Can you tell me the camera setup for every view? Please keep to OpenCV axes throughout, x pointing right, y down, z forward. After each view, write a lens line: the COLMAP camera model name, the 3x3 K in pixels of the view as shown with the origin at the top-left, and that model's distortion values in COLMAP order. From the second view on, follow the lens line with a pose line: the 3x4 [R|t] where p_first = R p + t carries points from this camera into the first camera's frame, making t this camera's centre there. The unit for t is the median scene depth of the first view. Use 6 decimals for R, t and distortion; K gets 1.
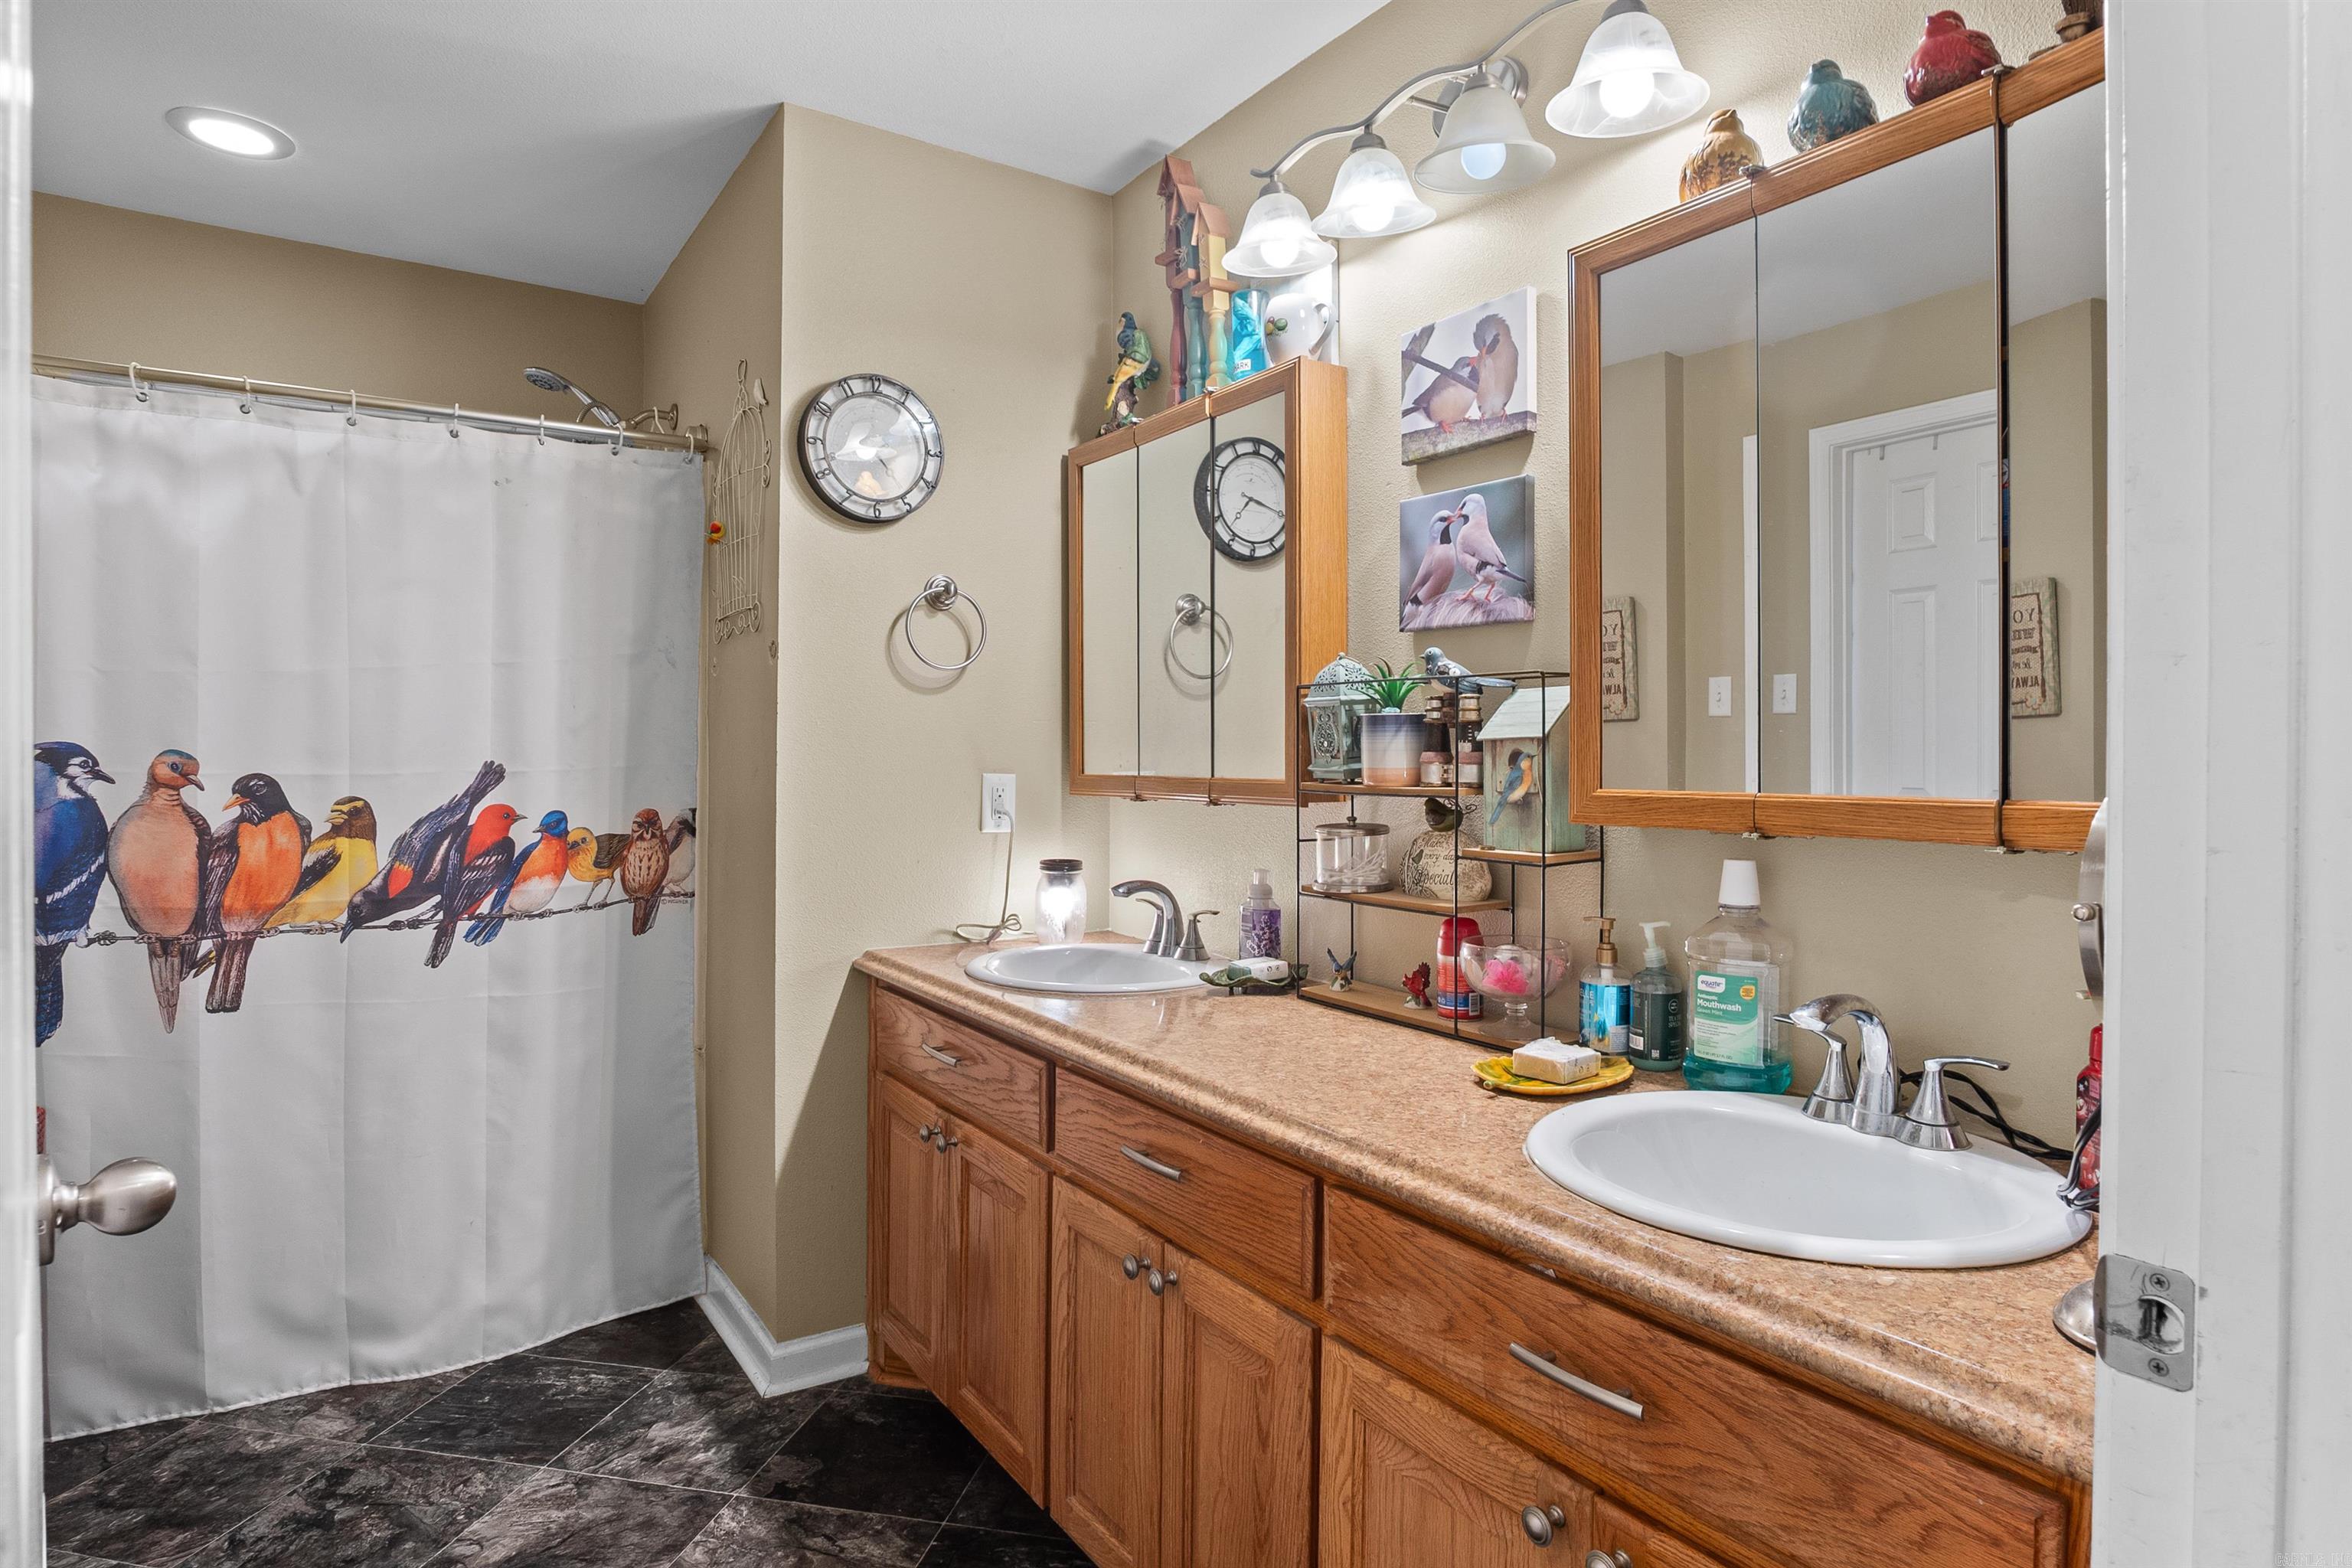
lens RADIAL K [[1268.9, 0, 1185.8], [0, 1268.9, 760.2], [0, 0, 1]] dist [-0.035823, 0.010249]
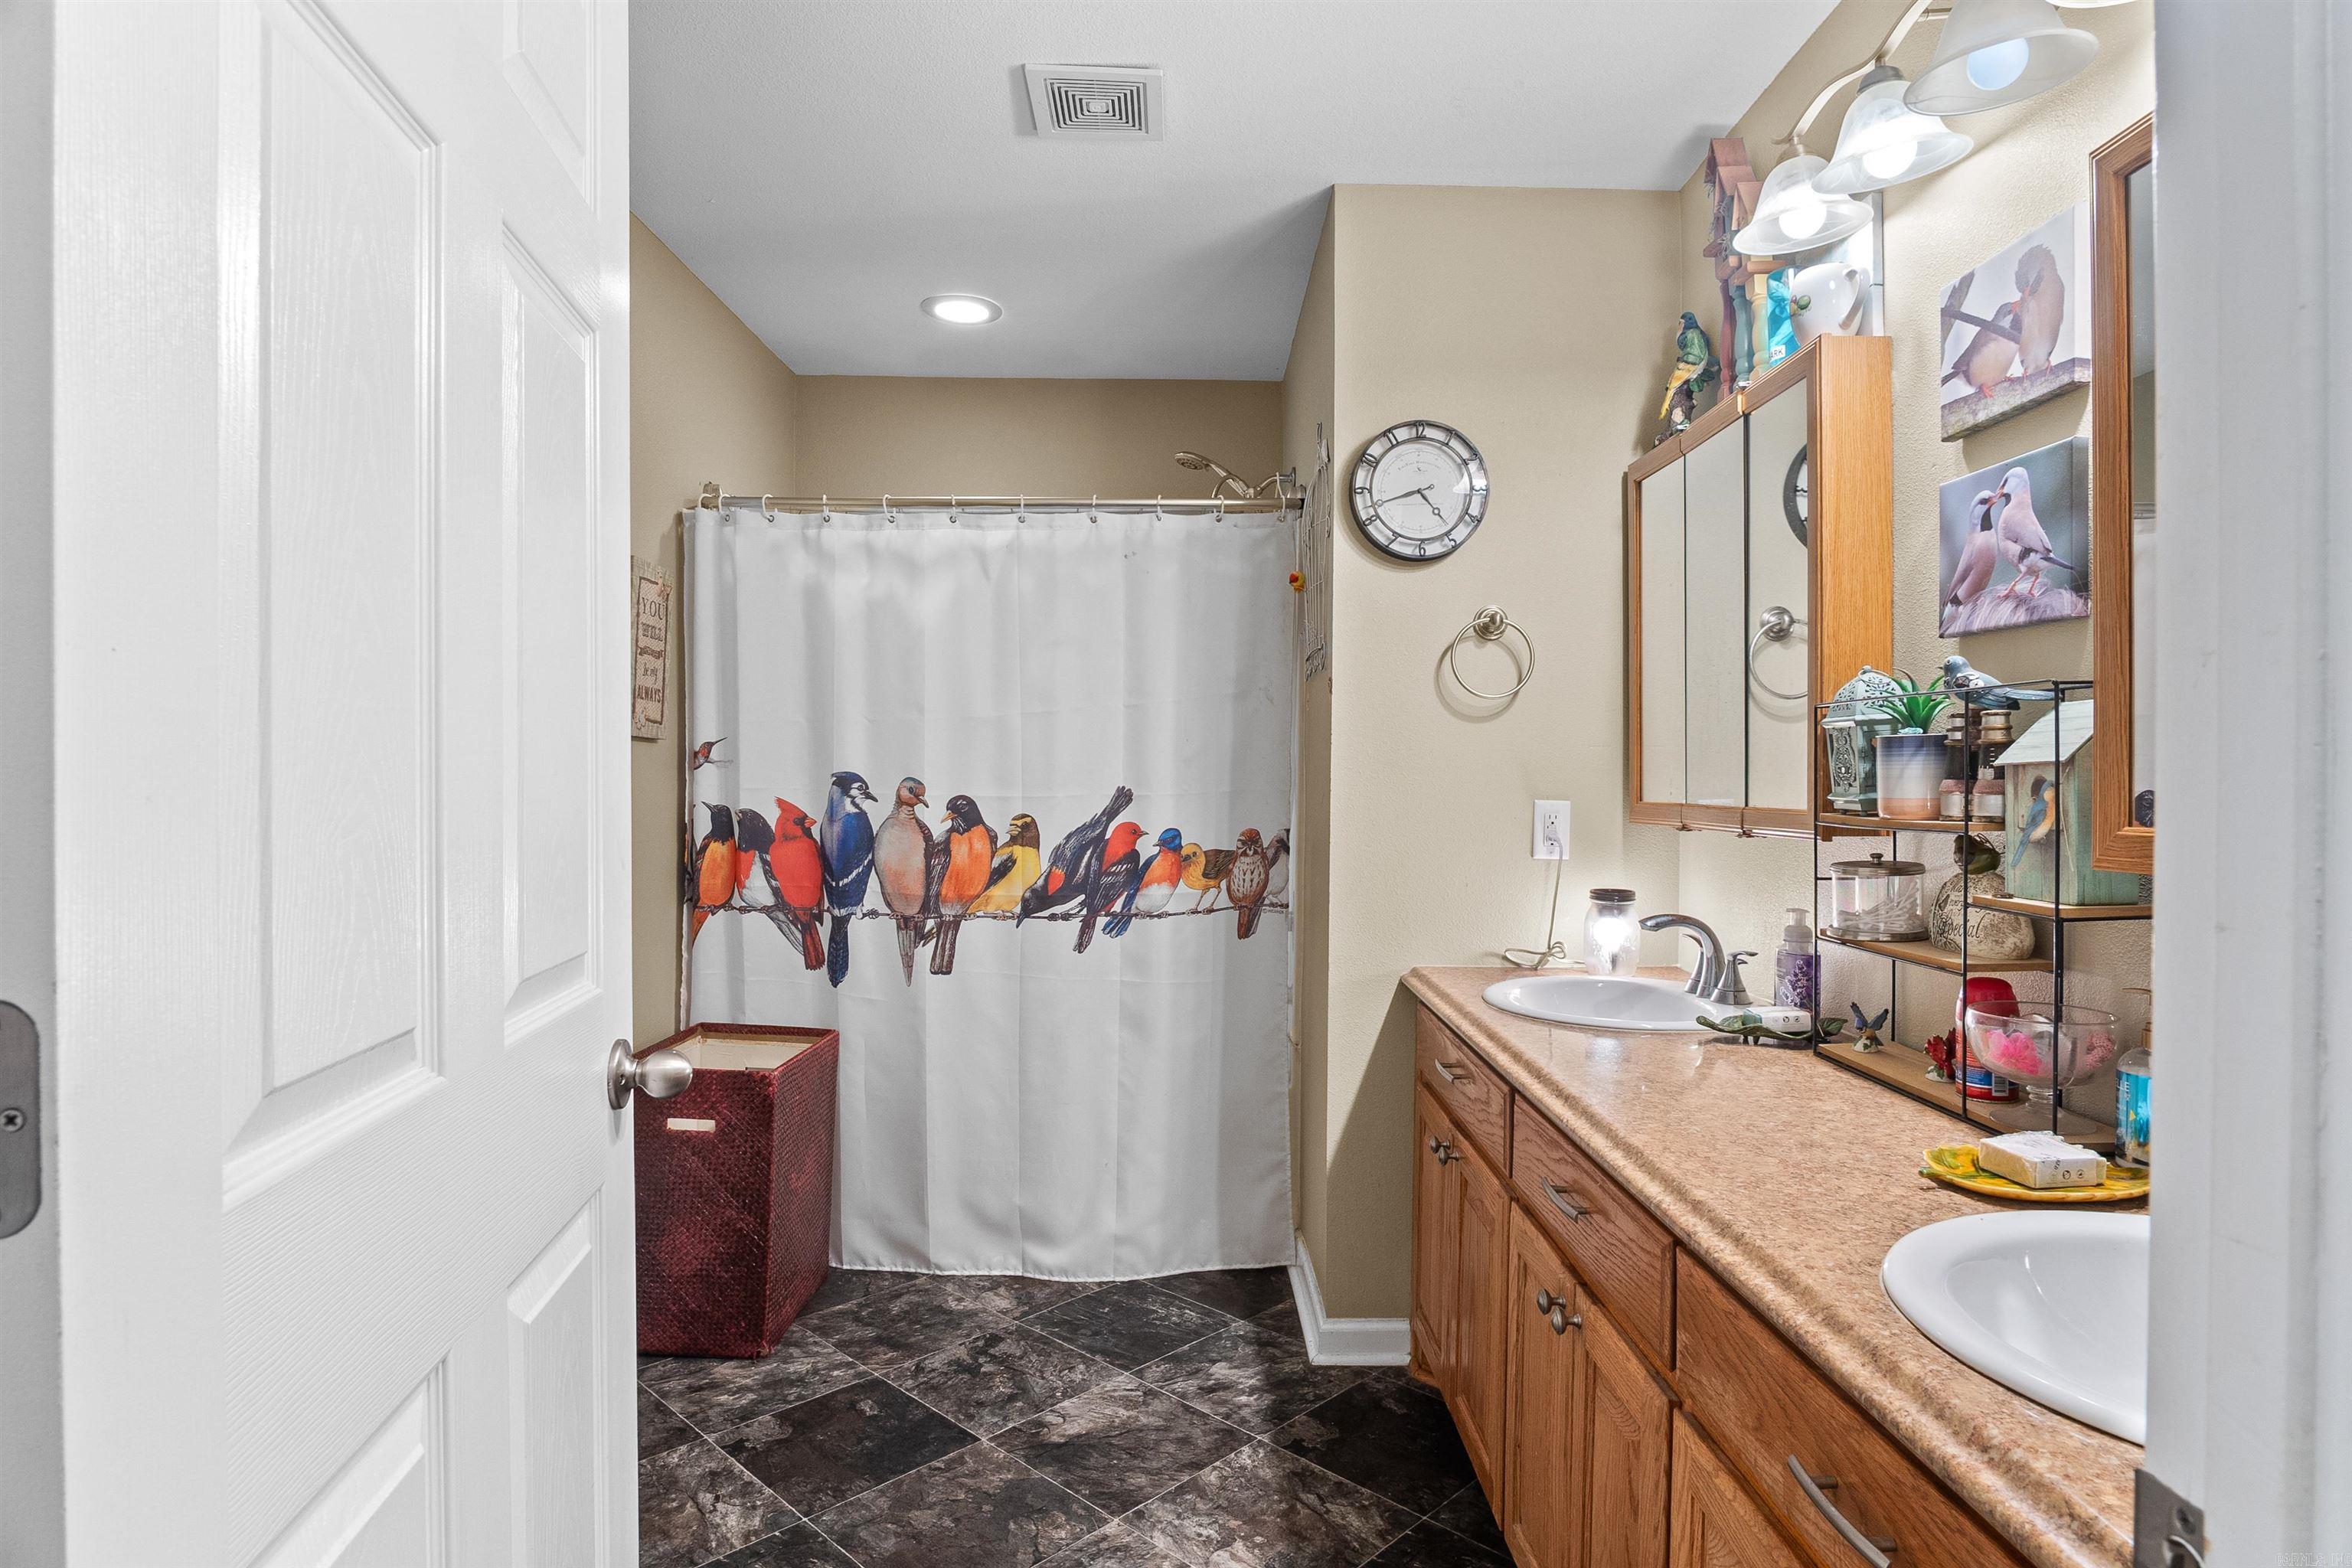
lens RADIAL K [[1268.9, 0, 1217.0], [0, 1268.9, 785.6], [0, 0, 1]] dist [-0.035823, 0.010249]
pose [[0.838829, 0.002855, -0.544388, 0.214530], [-0.002442, 0.999996, 0.001483, -0.002250], [0.544390, 0.000085, 0.838832, 0.027108]]
